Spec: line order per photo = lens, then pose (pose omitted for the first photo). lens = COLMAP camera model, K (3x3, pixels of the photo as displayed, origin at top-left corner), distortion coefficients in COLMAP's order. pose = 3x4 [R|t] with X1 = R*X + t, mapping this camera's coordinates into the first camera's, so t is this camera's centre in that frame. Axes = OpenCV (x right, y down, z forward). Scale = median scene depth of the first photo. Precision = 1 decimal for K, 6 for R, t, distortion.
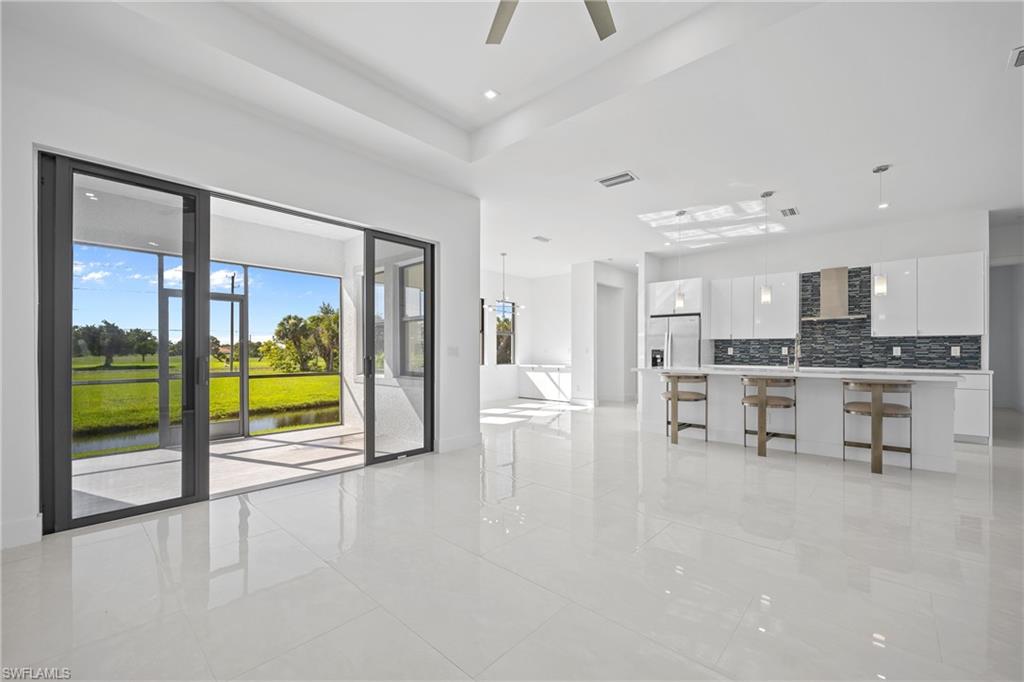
lens RADIAL K [[420.6, 0, 511.3], [0, 420.6, 350.2], [0, 0, 1]] dist [0.000956, 0.000245]
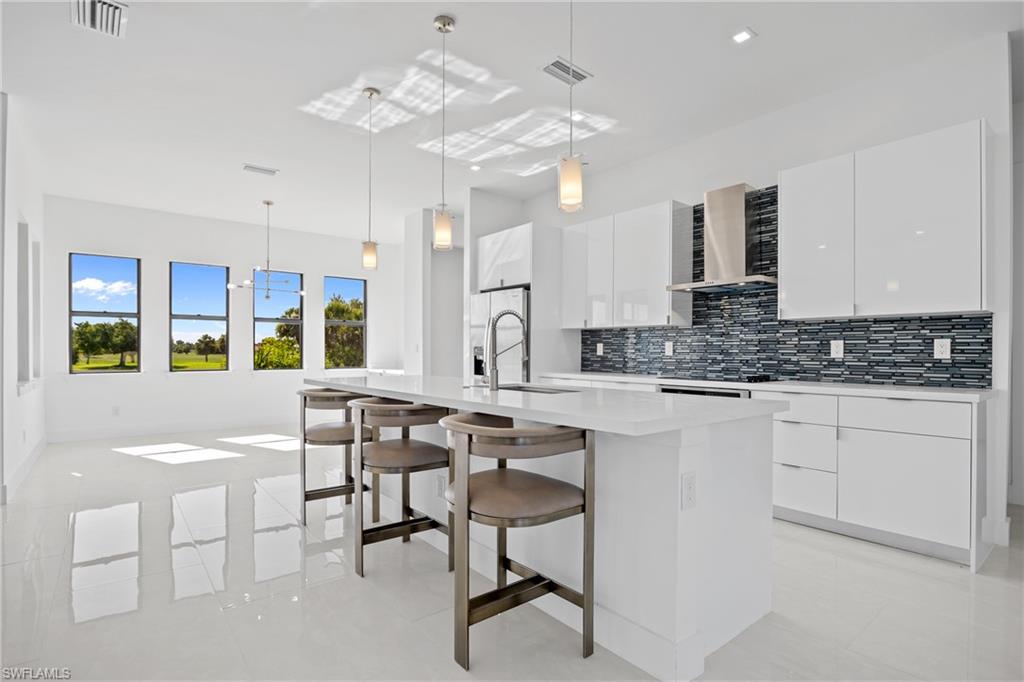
lens RADIAL K [[519.5, 0, 512.0], [0, 519.5, 341.0], [0, 0, 1]] dist [-0.003440, -0.000684]
pose [[0.985581, -0.001015, -0.169204, 0.605249], [-0.001882, 0.999854, -0.016957, 0.003981], [0.169196, 0.017031, 0.985435, 0.319496]]
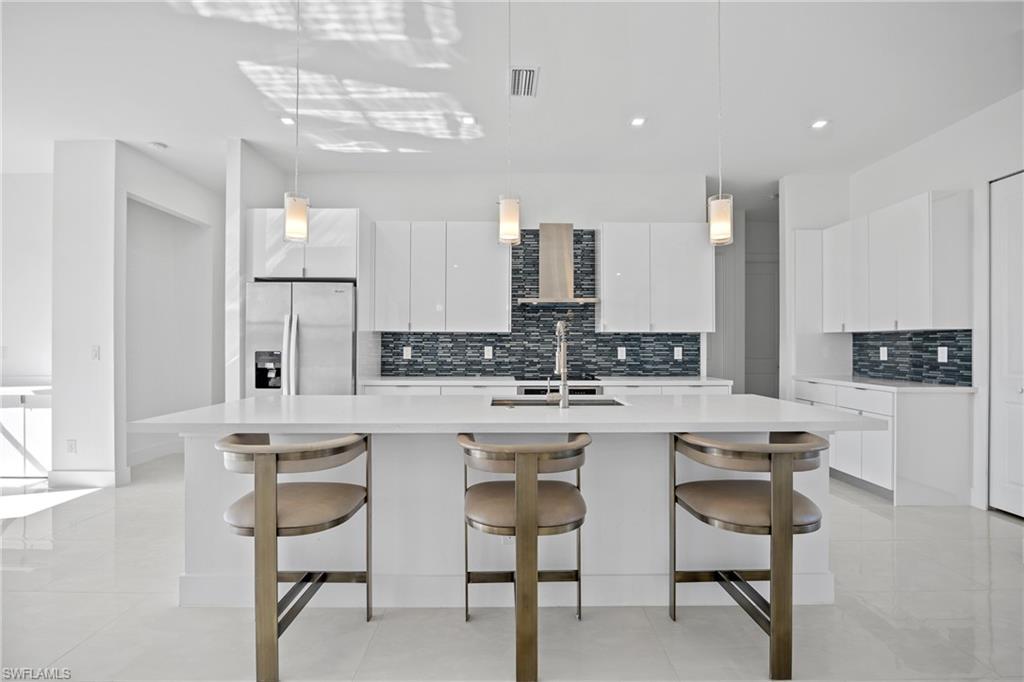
lens RADIAL K [[467.3, 0, 512.0], [0, 467.3, 341.0], [0, 0, 1]] dist [-0.002097, -0.000074]
pose [[0.739898, 0.005542, 0.672697, 0.232941], [-0.002830, 0.999983, -0.005126, -0.012580], [-0.672714, 0.001889, 0.739901, 0.508006]]
